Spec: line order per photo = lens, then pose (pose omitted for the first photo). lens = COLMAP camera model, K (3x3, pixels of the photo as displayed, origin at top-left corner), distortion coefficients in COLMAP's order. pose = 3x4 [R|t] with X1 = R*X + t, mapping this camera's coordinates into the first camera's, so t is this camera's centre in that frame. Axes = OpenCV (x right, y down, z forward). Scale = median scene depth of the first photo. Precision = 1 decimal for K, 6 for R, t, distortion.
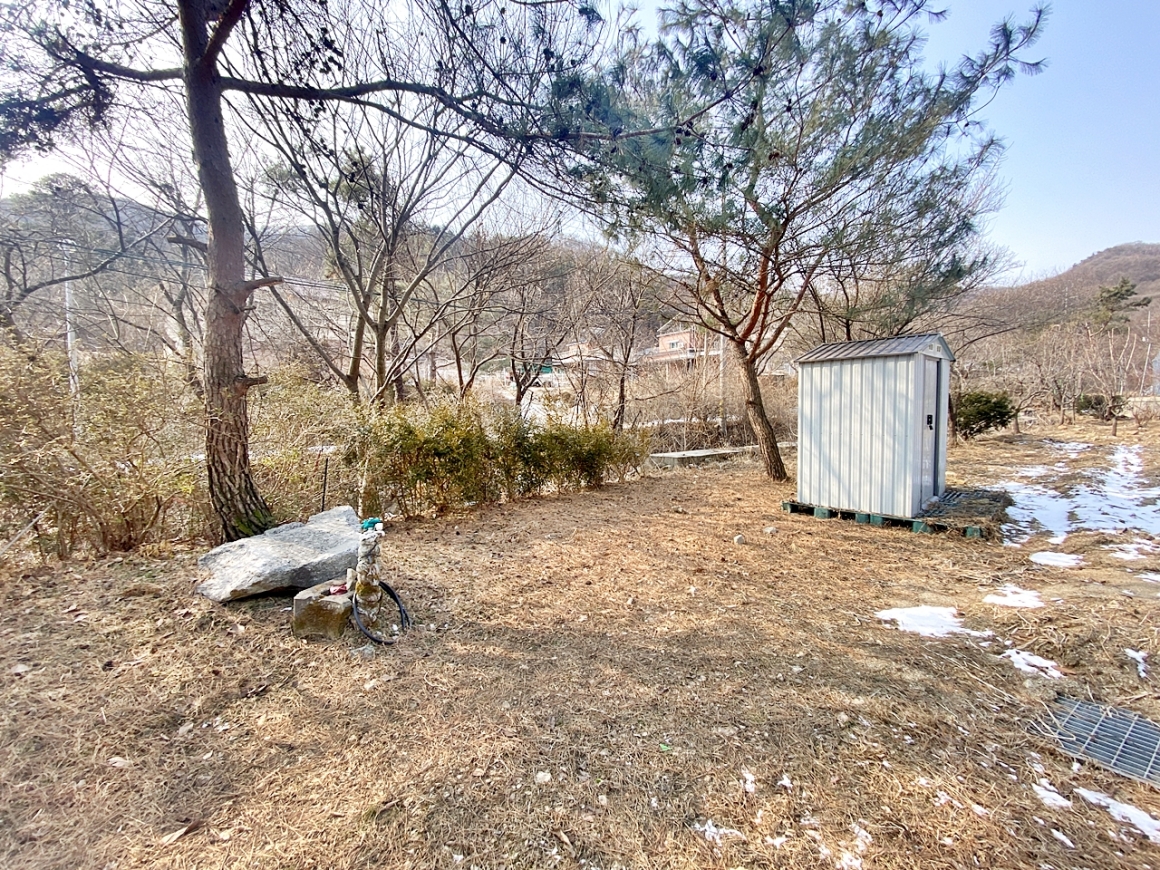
lens RADIAL K [[461.5, 0, 574.5], [0, 461.5, 431.7], [0, 0, 1]] dist [-0.003074, -0.011462]
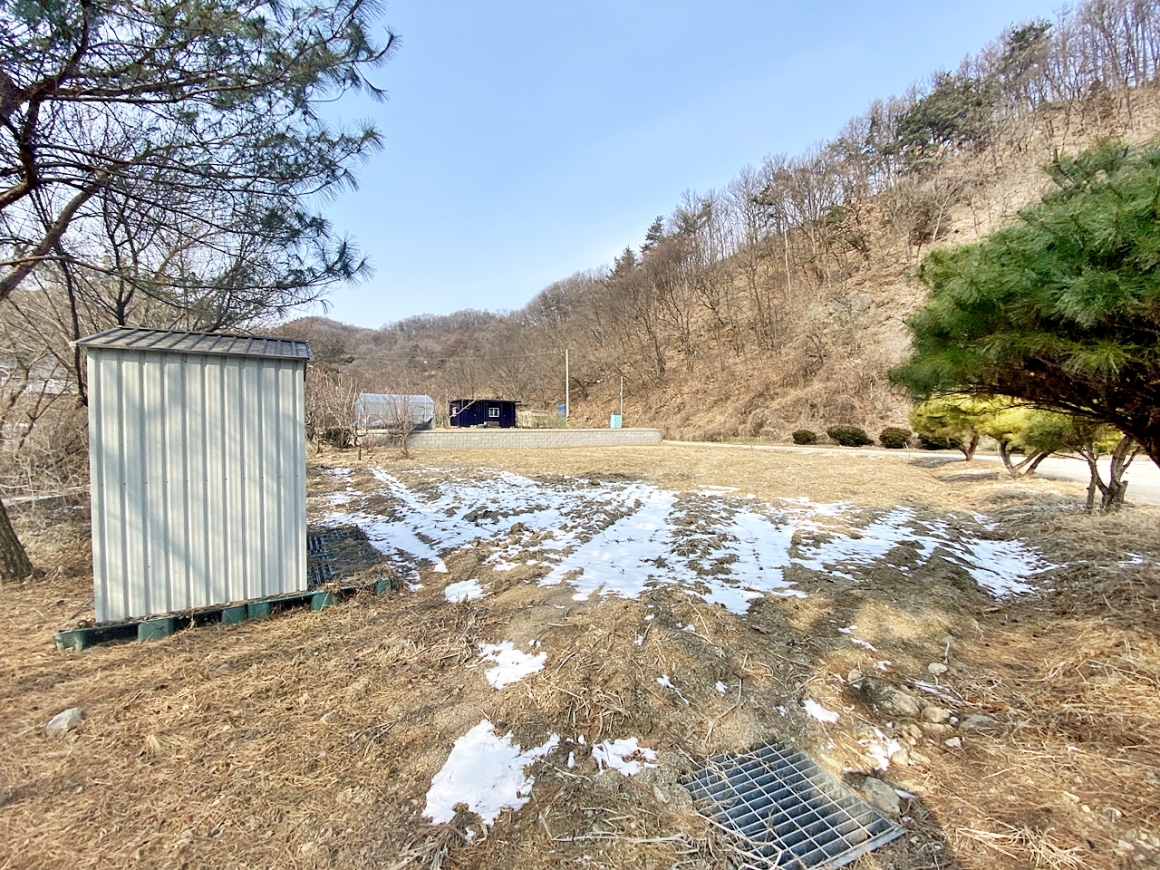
lens RADIAL K [[461.5, 0, 576.4], [0, 461.5, 439.1], [0, 0, 1]] dist [-0.003074, -0.011462]
pose [[0.175858, -0.006336, 0.984395, 0.099989], [0.057720, 0.998325, -0.003885, -0.019020], [-0.982722, 0.057502, 0.175929, 0.429423]]
